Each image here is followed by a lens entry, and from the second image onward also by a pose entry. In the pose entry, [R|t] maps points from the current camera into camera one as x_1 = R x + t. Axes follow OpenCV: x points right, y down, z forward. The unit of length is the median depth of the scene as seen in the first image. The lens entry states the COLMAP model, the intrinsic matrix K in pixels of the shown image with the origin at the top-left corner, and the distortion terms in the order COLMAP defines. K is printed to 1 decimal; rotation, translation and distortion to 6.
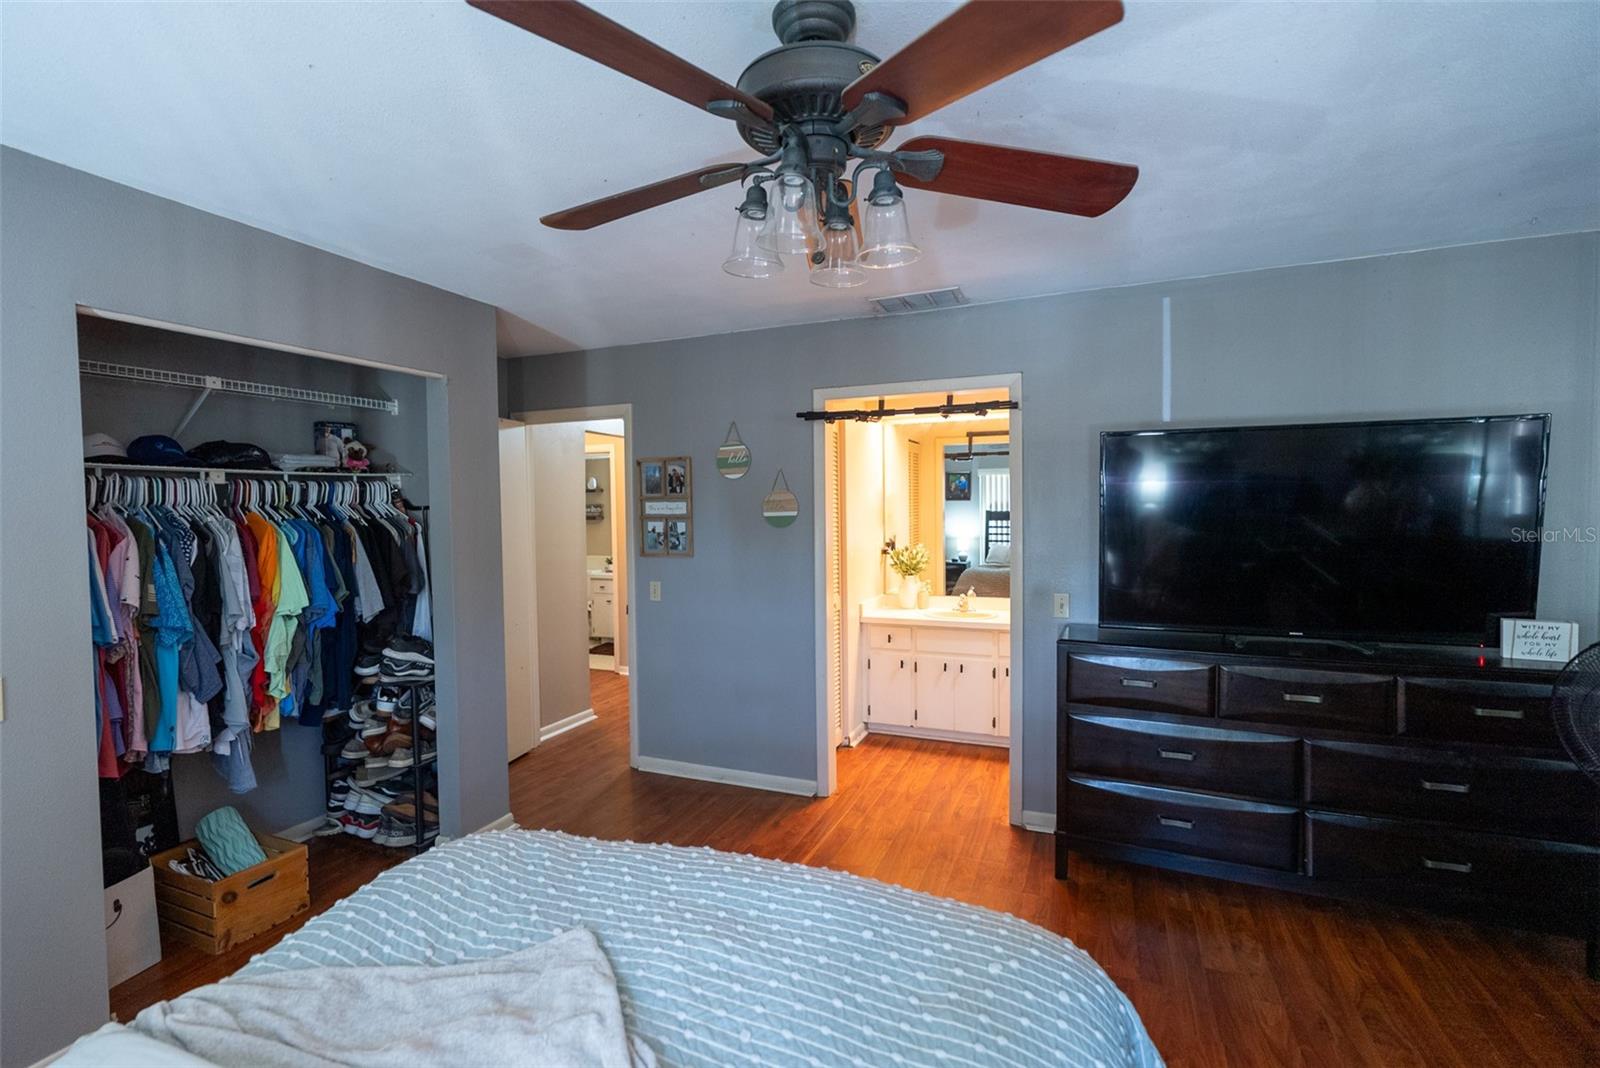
lens RADIAL K [[721.8, 0, 795.9], [0, 721.8, 531.1], [0, 0, 1]] dist [-0.005880, 0.001136]
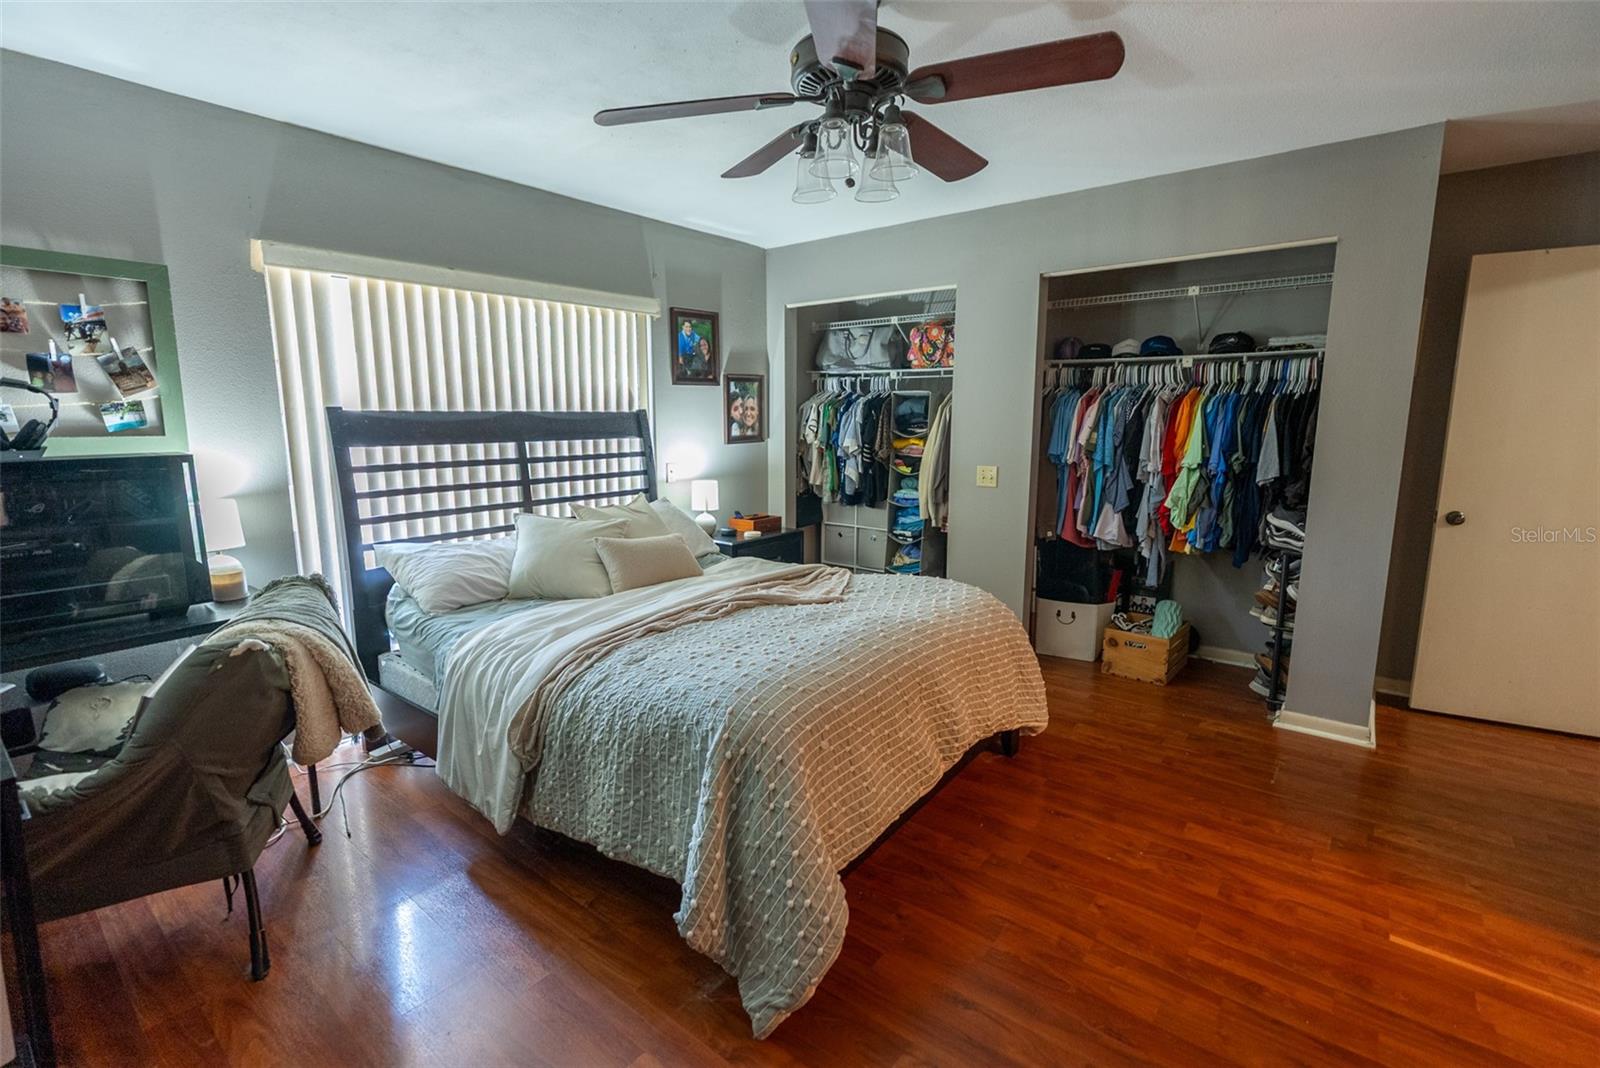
lens RADIAL K [[721.8, 0, 795.9], [0, 721.8, 531.1], [0, 0, 1]] dist [-0.005880, 0.001136]
pose [[-0.290175, 0.157038, -0.944001, 0.767660], [-0.029925, 0.984472, 0.172970, 0.026638], [0.956506, 0.078441, -0.280970, 0.708470]]
